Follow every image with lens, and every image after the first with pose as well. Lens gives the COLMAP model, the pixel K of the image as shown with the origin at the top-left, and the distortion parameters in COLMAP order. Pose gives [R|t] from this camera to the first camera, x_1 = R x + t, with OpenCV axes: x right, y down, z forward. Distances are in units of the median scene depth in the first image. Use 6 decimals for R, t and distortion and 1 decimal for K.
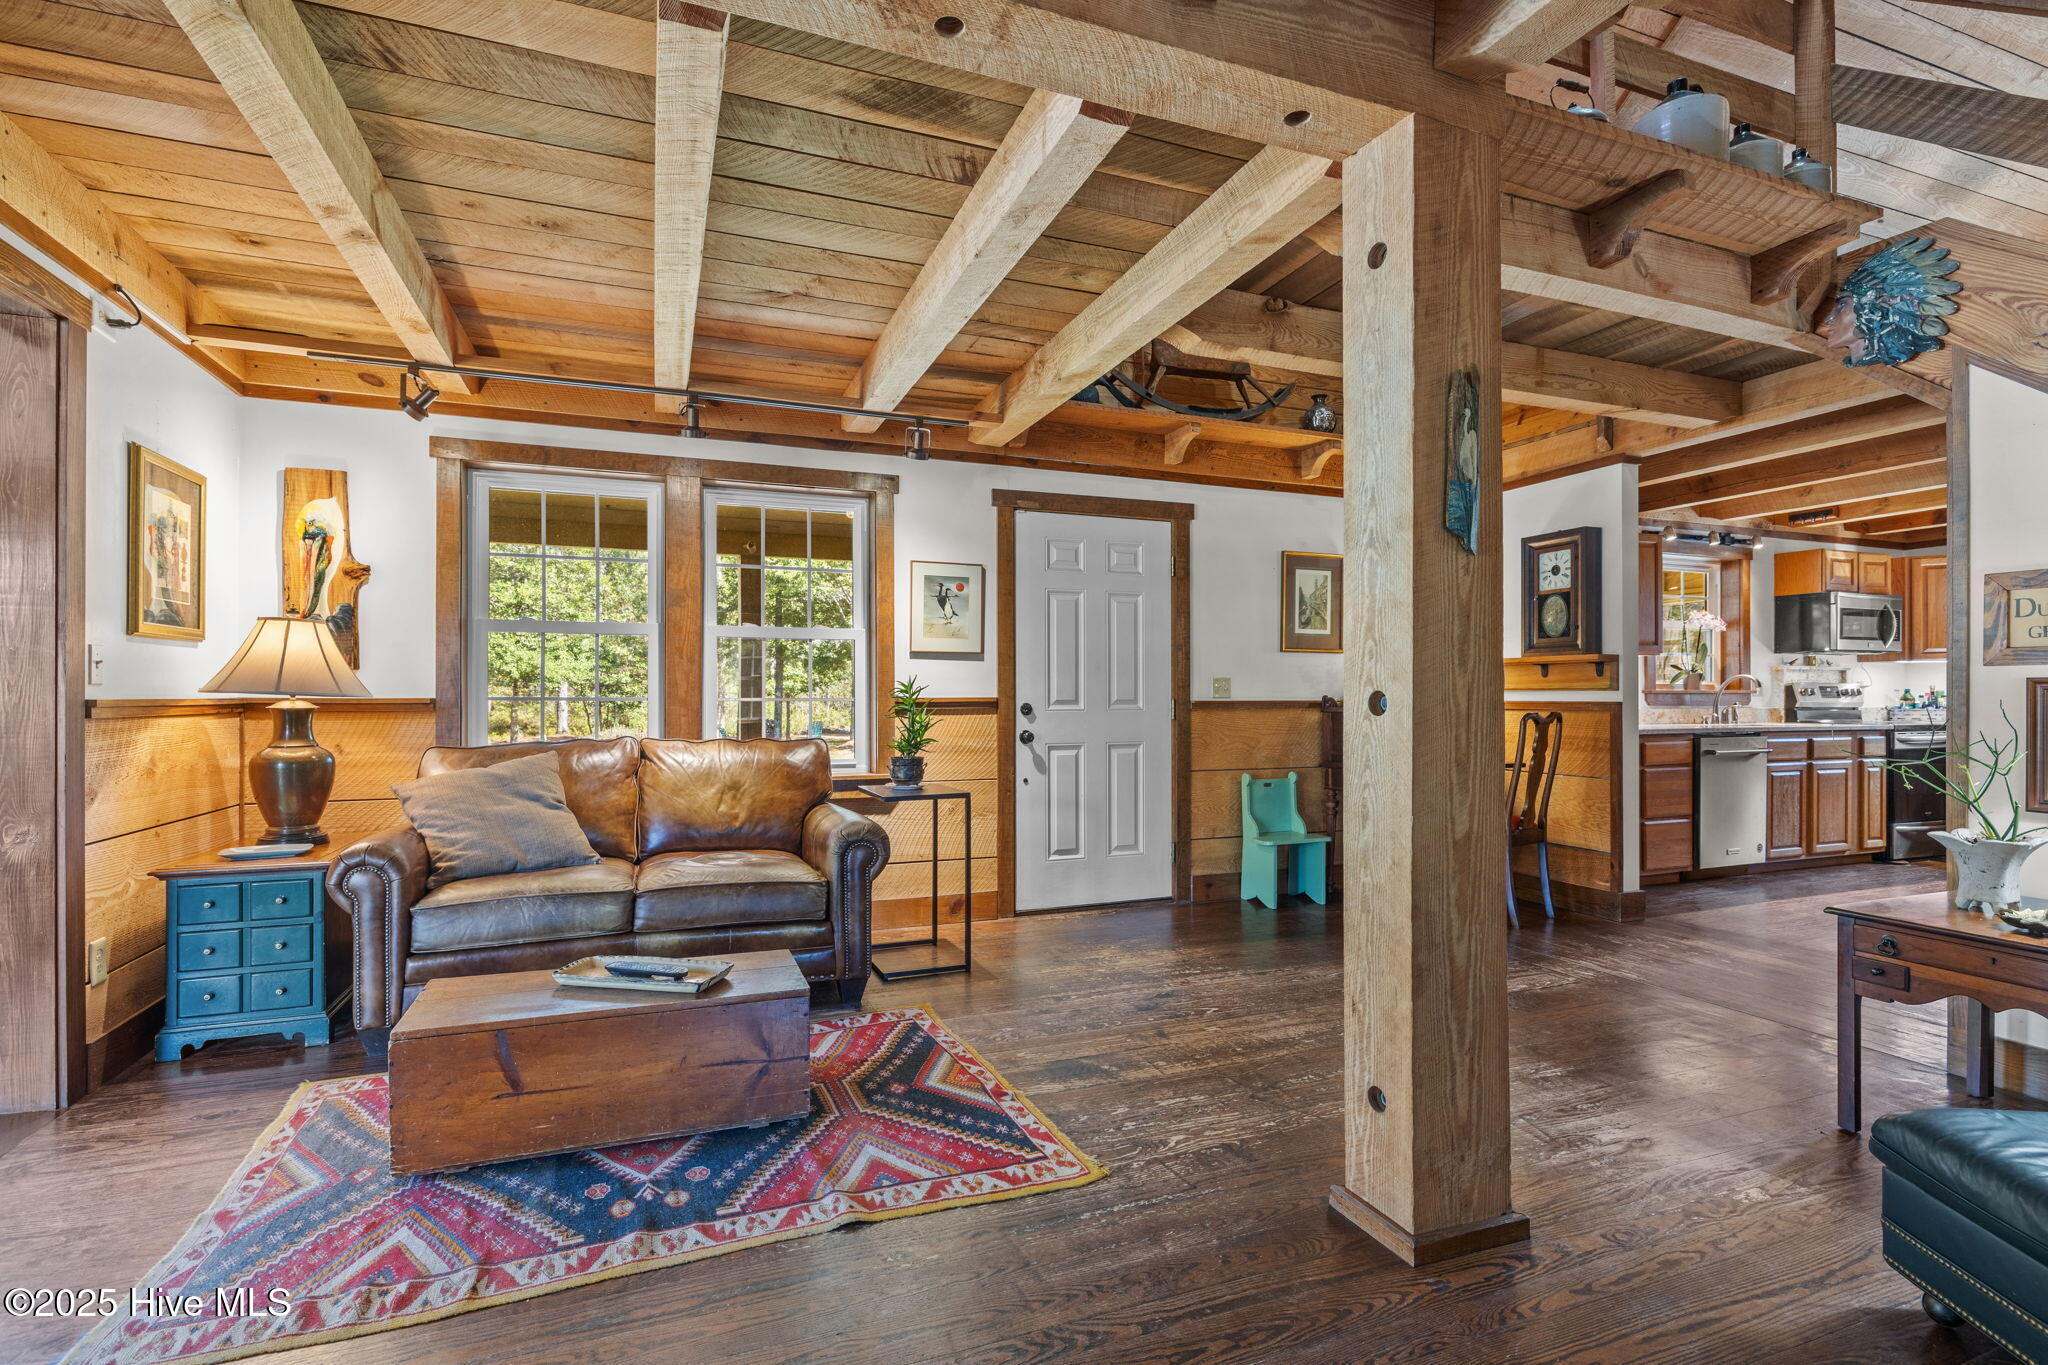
lens RADIAL K [[957.2, 0, 1019.8], [0, 957.2, 692.7], [0, 0, 1]] dist [-0.000447, -0.000171]
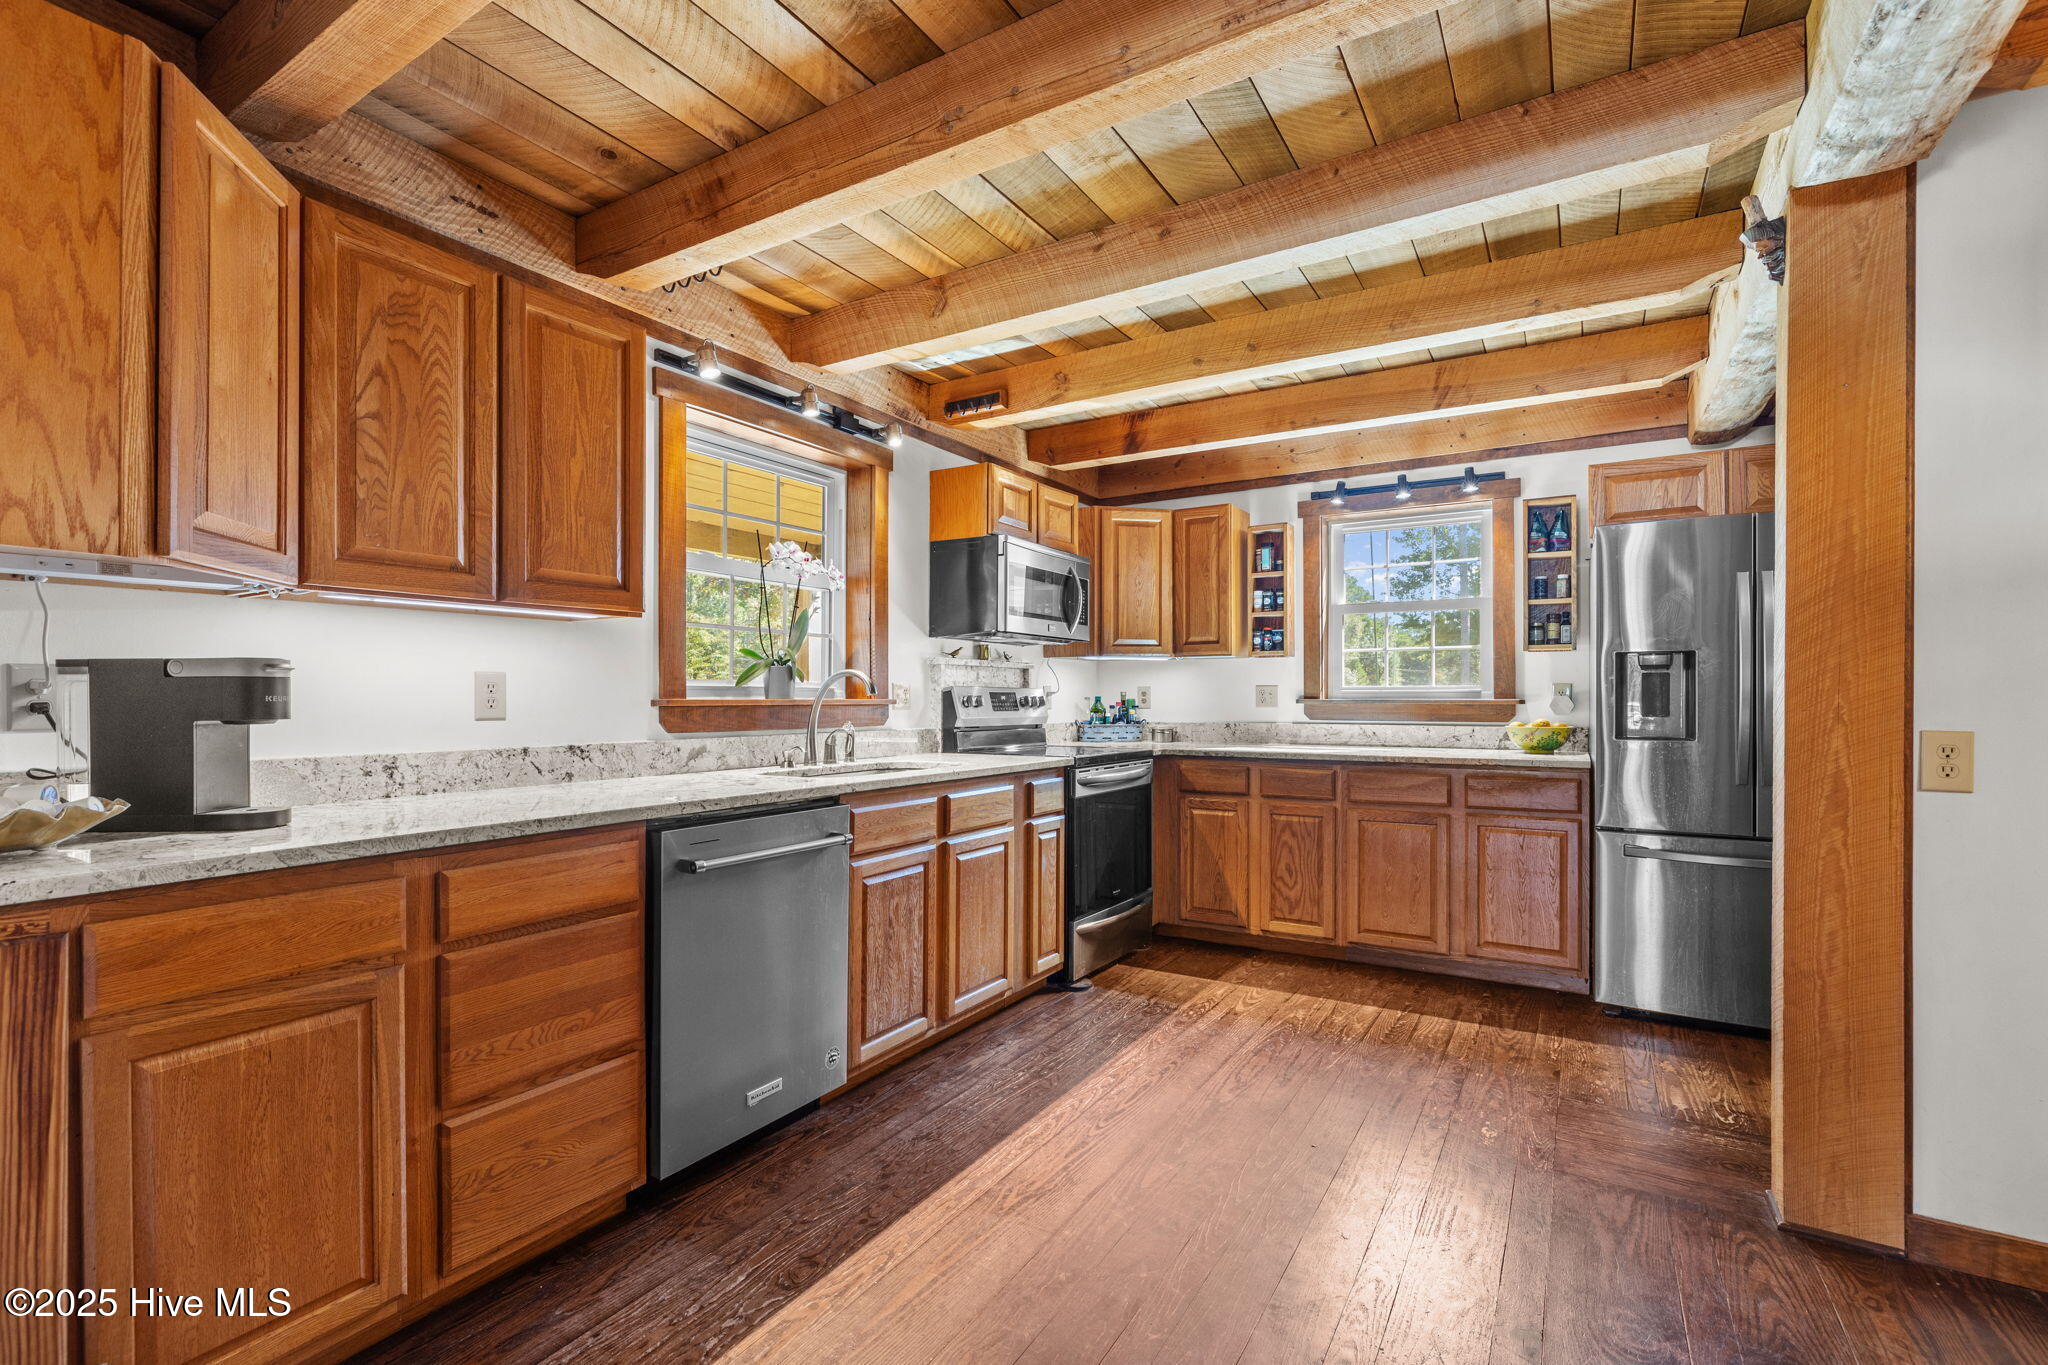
lens RADIAL K [[908.5, 0, 1019.0], [0, 908.5, 691.1], [0, 0, 1]] dist [-0.004517, 0.001500]
pose [[0.801382, 0.005188, 0.598131, 0.503787], [-0.002514, 0.999983, -0.005305, -0.004474], [-0.598148, 0.002748, 0.801381, 0.521579]]
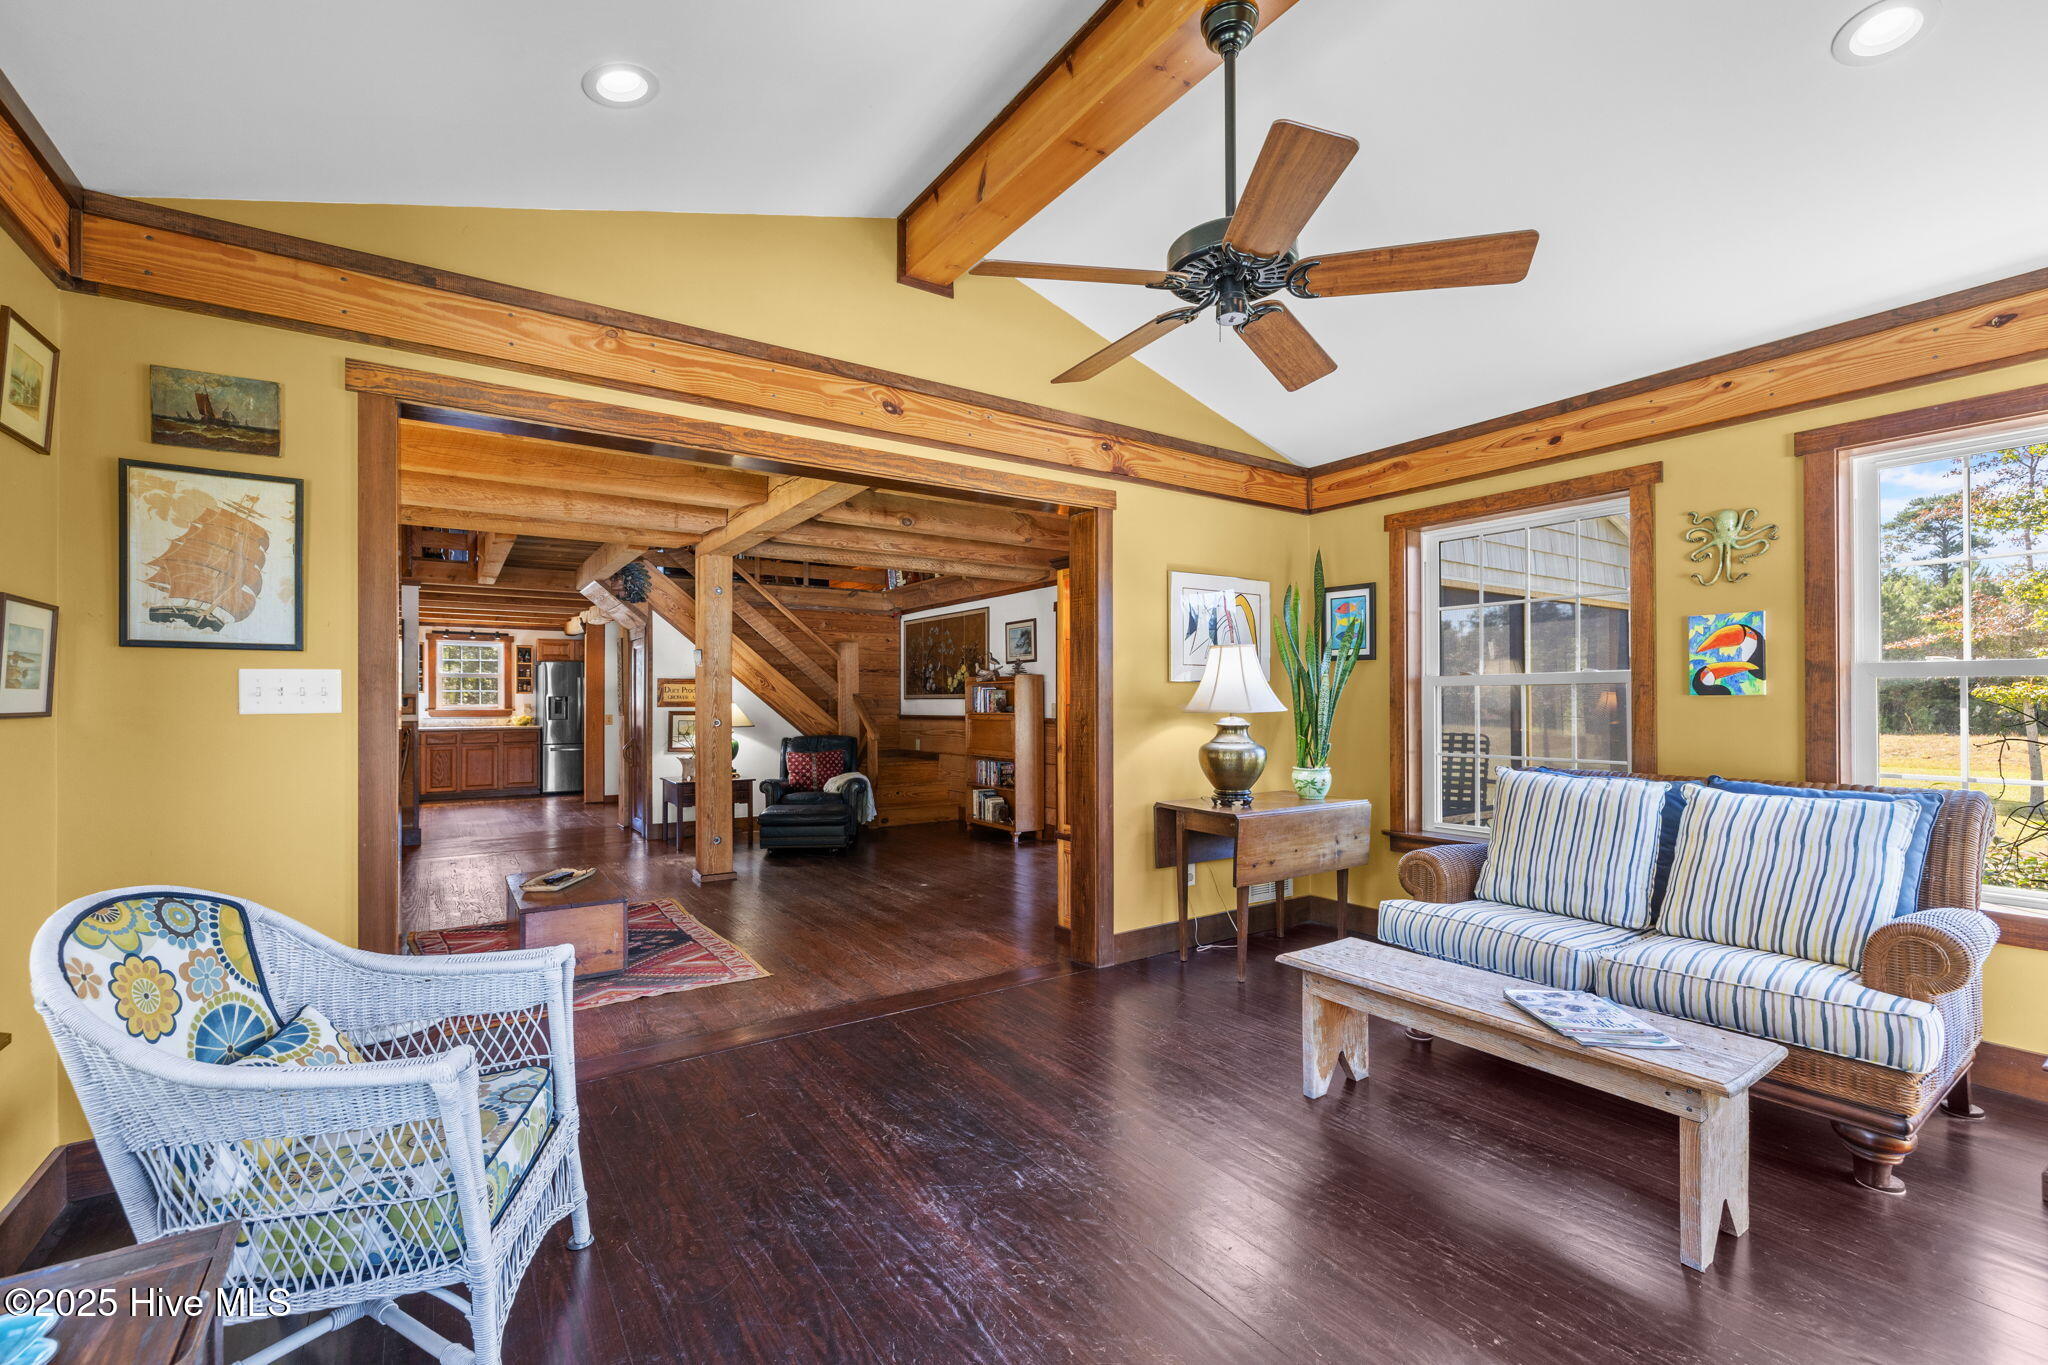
lens RADIAL K [[908.5, 0, 1020.6], [0, 908.5, 683.1], [0, 0, 1]] dist [-0.004517, 0.001500]
pose [[-0.206739, 0.015411, 0.978275, -0.872754], [0.003812, 0.999881, -0.014946, -0.023536], [-0.978389, 0.000639, -0.206773, 0.181764]]
